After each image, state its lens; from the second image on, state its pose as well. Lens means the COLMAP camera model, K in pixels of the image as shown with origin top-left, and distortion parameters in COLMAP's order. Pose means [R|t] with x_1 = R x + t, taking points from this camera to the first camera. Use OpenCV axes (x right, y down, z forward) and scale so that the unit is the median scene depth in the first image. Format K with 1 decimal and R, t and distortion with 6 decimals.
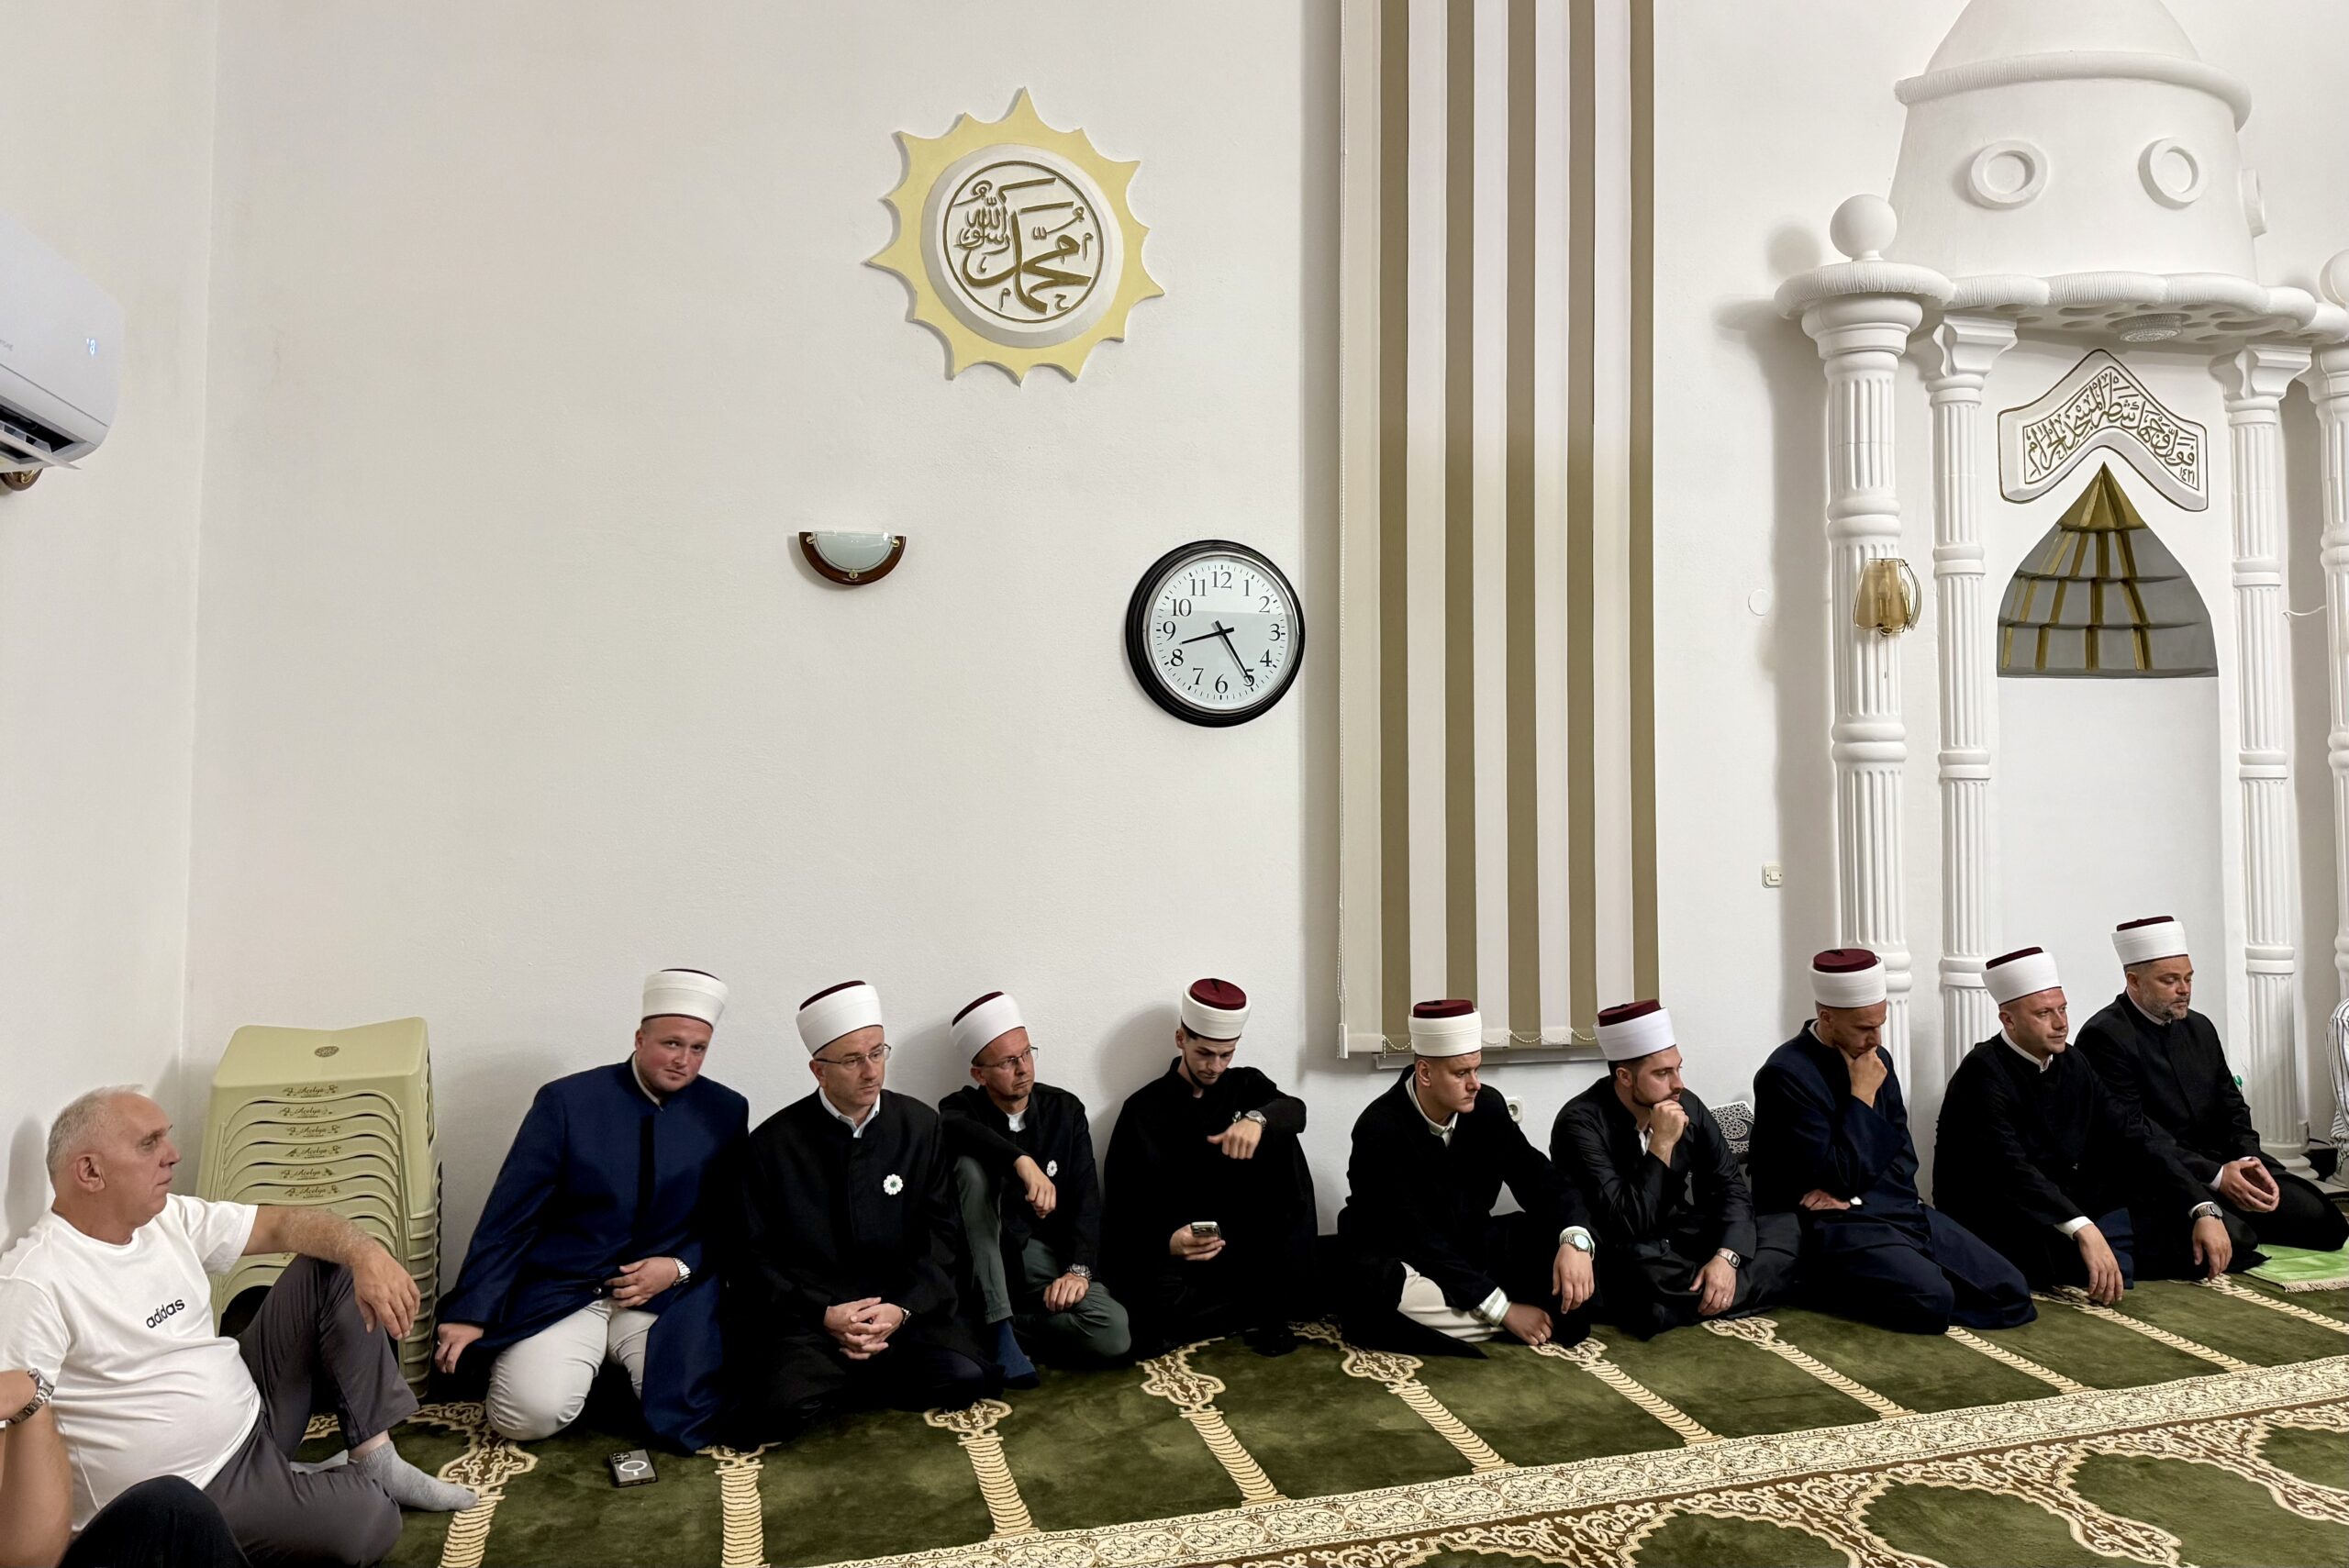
lens RADIAL K [[1716.9, 0, 1220.0], [0, 1716.9, 653.4], [0, 0, 1]] dist [0.053936, -0.072127]
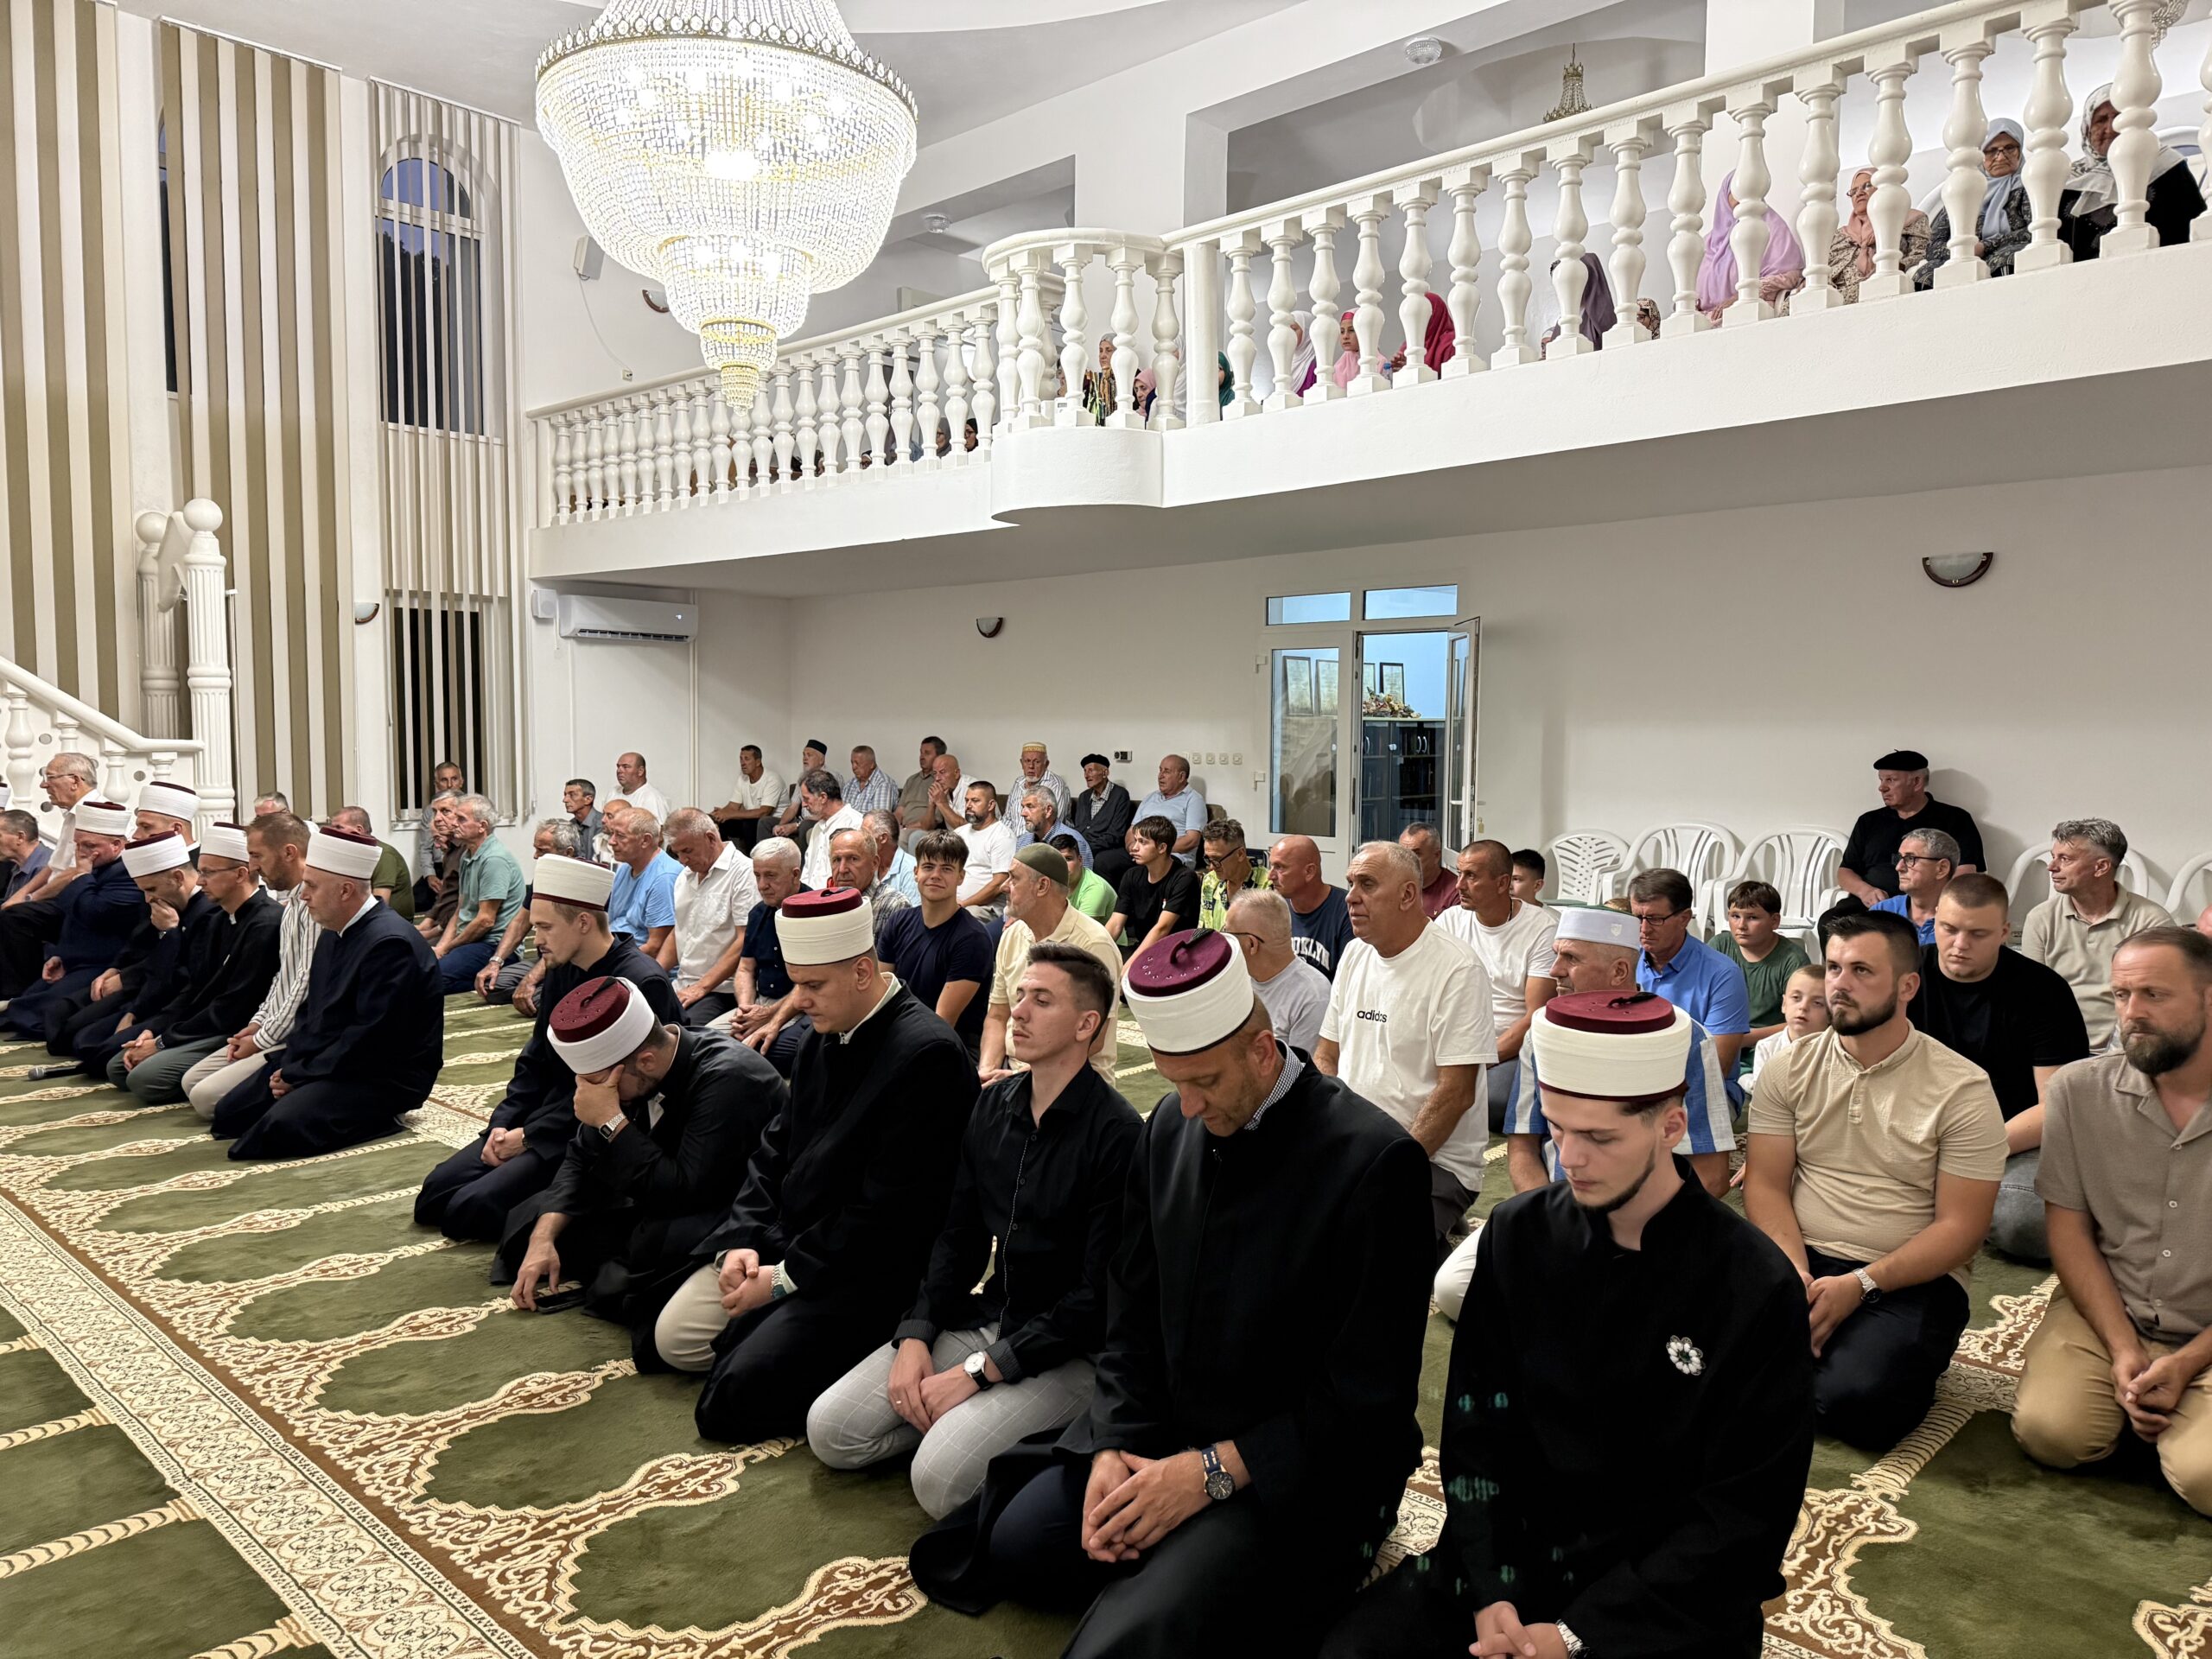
lens RADIAL K [[1538.7, 0, 1103.4], [0, 1538.7, 785.9], [0, 0, 1]] dist [0.037740, -0.067752]
pose [[-0.494032, -0.044637, 0.868297, -0.563578], [-0.057269, 0.998183, 0.018730, 0.102158], [-0.867556, -0.040474, -0.495690, 1.100066]]
